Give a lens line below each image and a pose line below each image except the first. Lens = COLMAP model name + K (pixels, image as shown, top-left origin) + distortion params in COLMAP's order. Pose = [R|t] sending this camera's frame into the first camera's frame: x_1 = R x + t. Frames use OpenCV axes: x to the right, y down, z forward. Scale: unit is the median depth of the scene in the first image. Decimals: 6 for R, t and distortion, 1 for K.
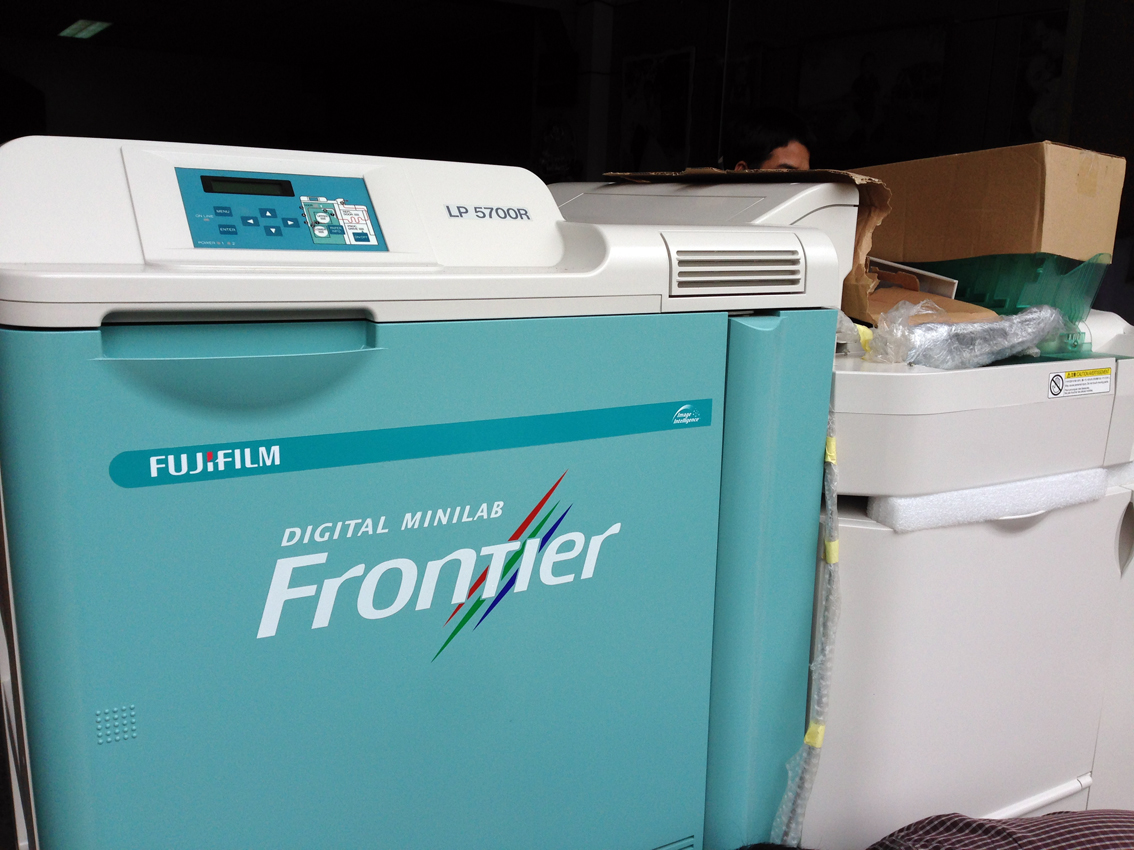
lens RADIAL K [[1076.9, 0, 567.5], [0, 1076.9, 482.9], [0, 0, 1]] dist [0.053242, -0.006879]
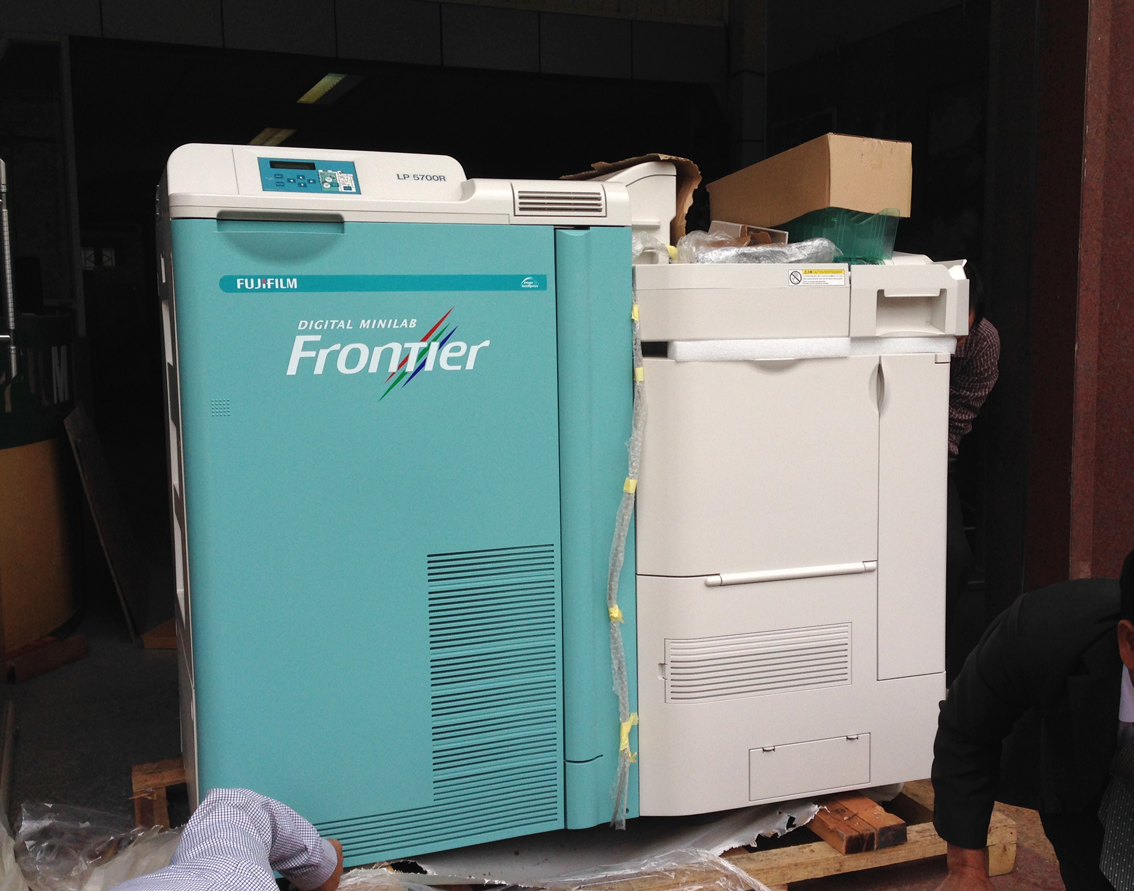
lens RADIAL K [[1285.3, 0, 565.9], [0, 1285.3, 504.5], [0, 0, 1]] dist [-0.015864, 0.495161]
pose [[0.982834, -0.012808, -0.184047, 0.613239], [-0.005676, 0.995015, -0.099559, 0.566402], [0.184404, 0.098895, 0.977862, -1.139212]]
